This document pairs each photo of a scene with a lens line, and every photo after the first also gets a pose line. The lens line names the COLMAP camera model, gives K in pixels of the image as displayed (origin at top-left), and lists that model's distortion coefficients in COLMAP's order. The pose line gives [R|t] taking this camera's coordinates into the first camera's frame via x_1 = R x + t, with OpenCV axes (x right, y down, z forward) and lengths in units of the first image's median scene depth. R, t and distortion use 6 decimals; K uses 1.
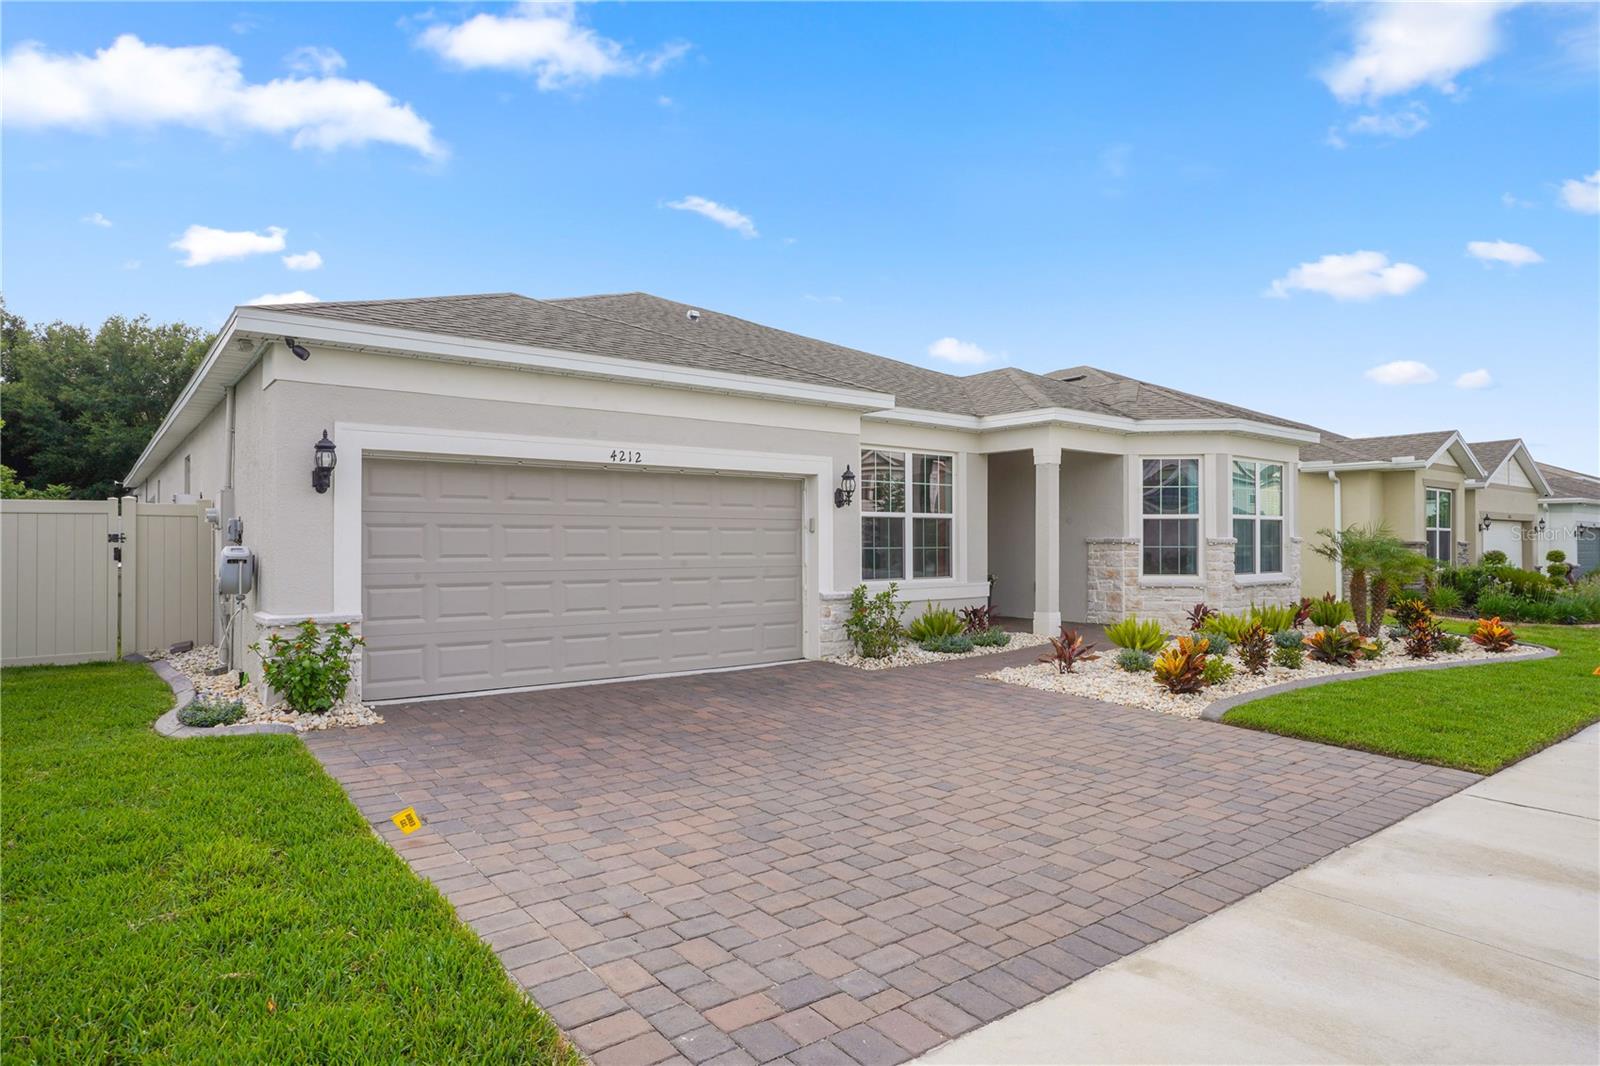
lens RADIAL K [[894.3, 0, 800.7], [0, 894.3, 530.1], [0, 0, 1]] dist [-0.035663, 0.002342]
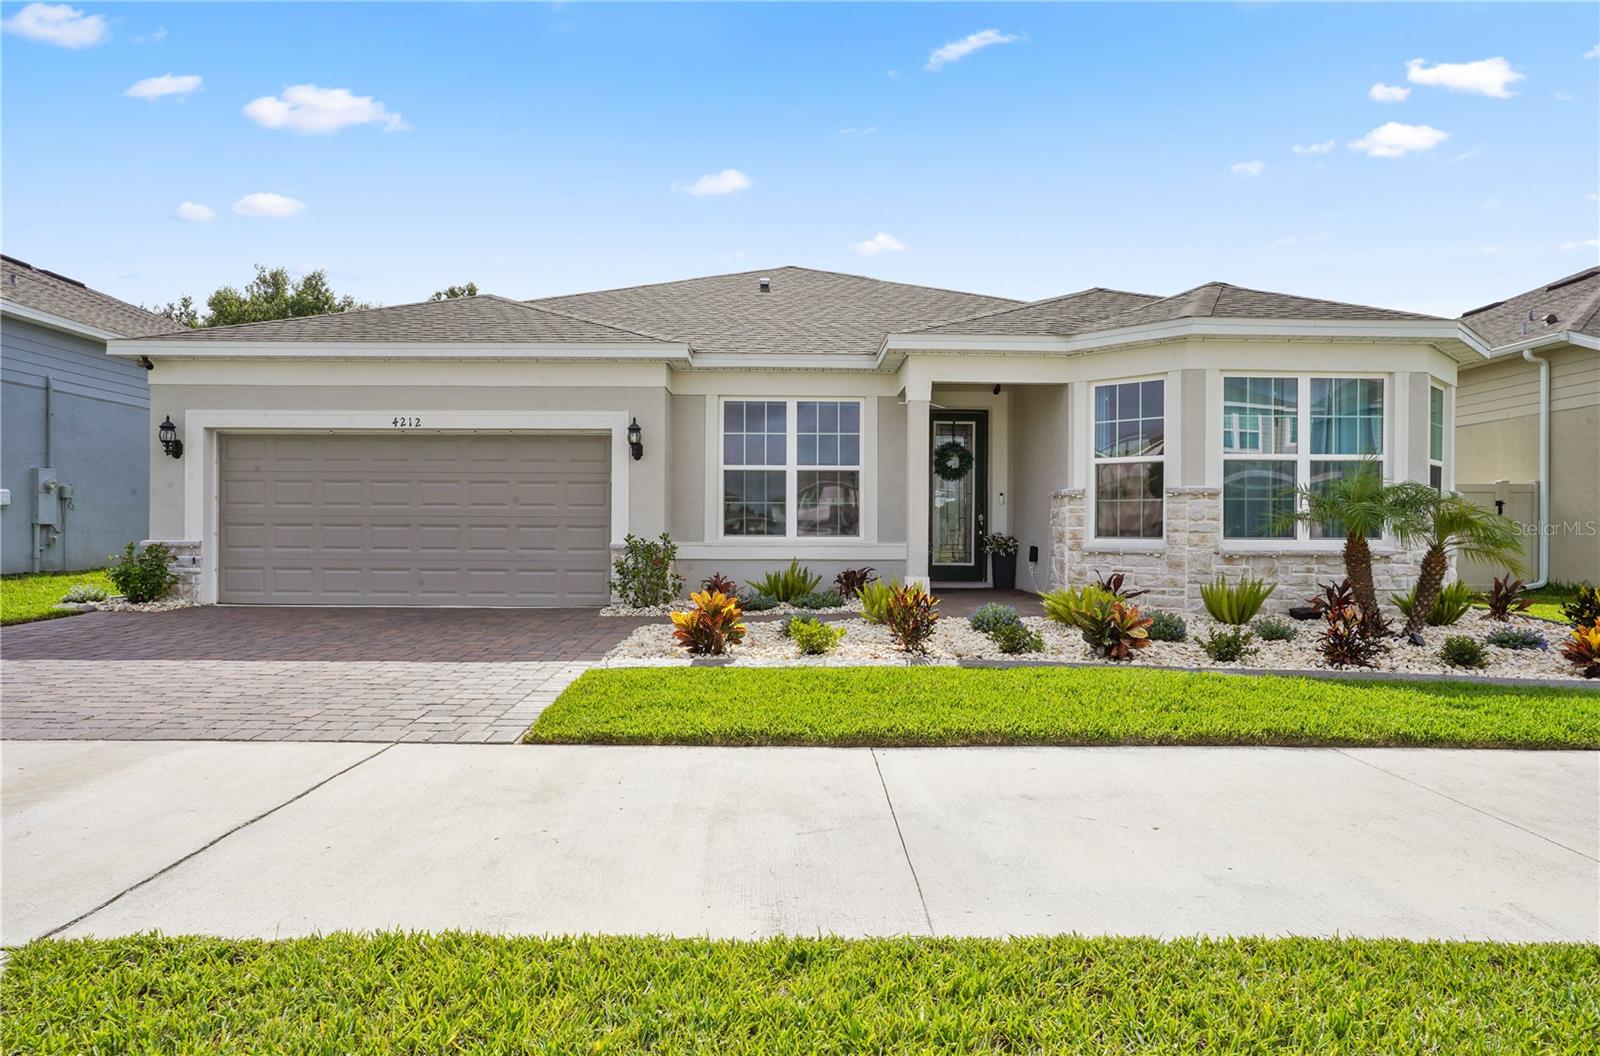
lens RADIAL K [[894.3, 0, 806.4], [0, 894.3, 535.2], [0, 0, 1]] dist [-0.035663, 0.002342]
pose [[0.812952, 0.008401, -0.582270, 0.680228], [0.003734, 0.999800, 0.019637, 0.035493], [0.582318, -0.018138, 0.812759, 0.243763]]
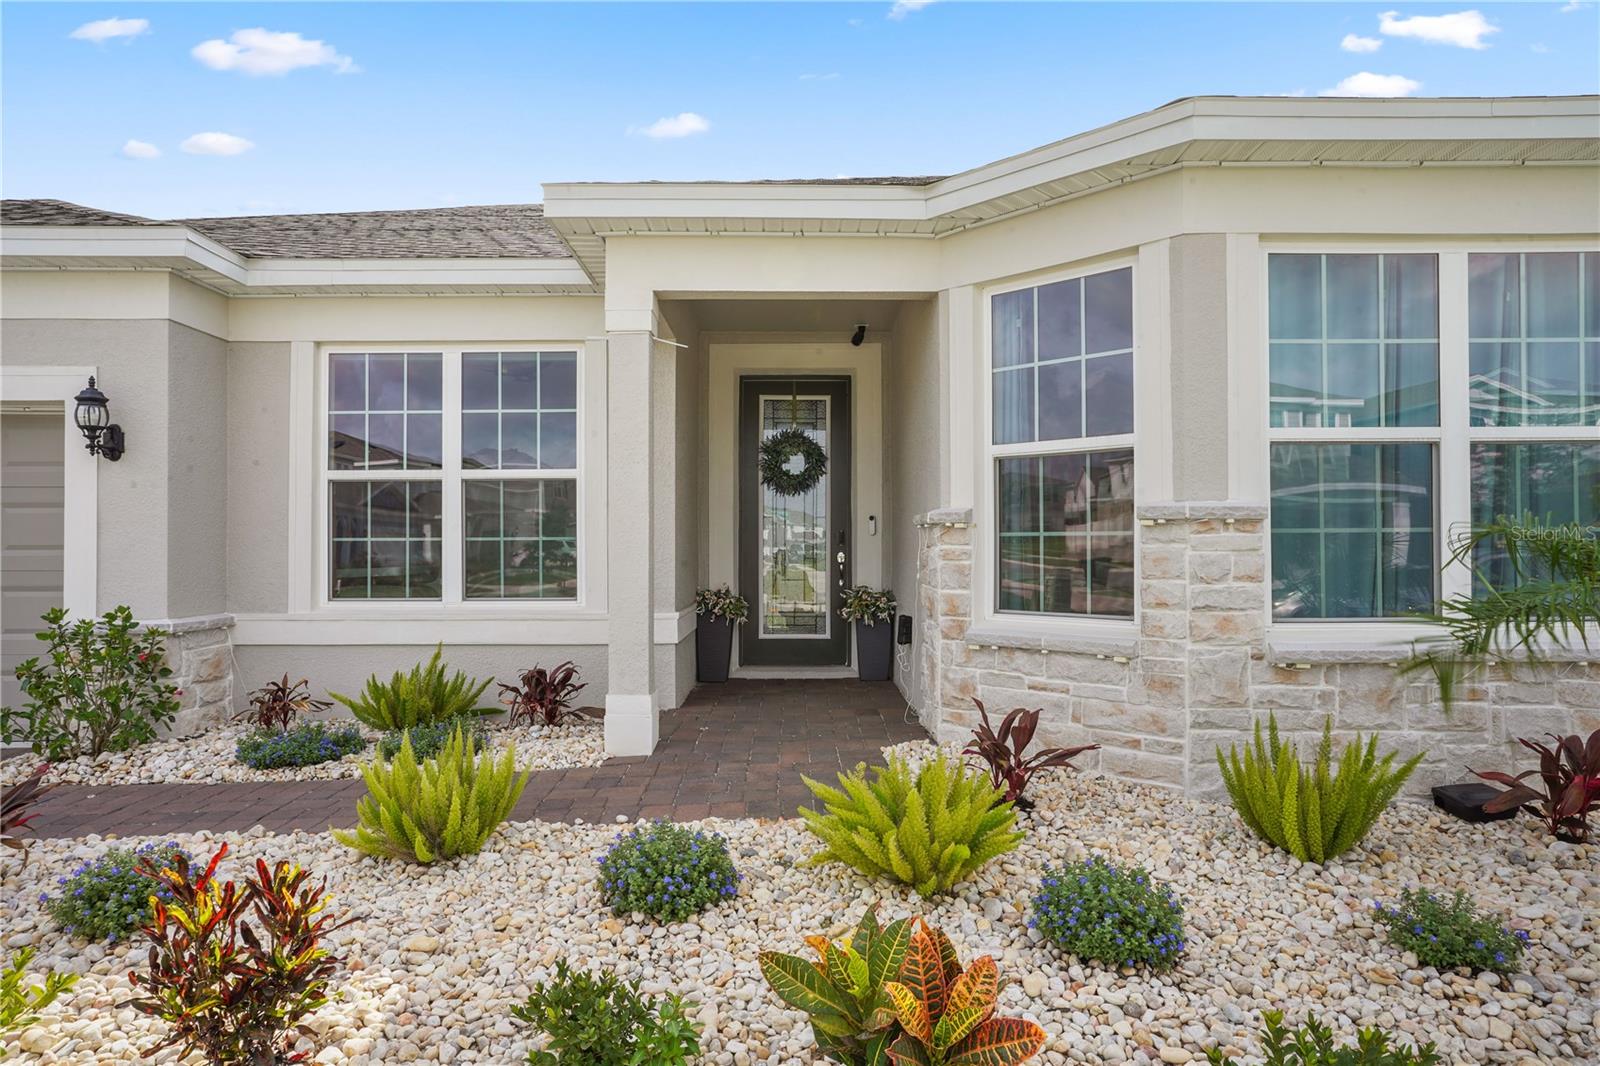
lens RADIAL K [[894.3, 0, 800.4], [0, 894.3, 539.5], [0, 0, 1]] dist [-0.035663, 0.002342]
pose [[0.804577, -0.005952, -0.593818, 0.580783], [0.009959, 0.999944, 0.003471, 0.020586], [0.593764, -0.008707, 0.804592, 0.708159]]
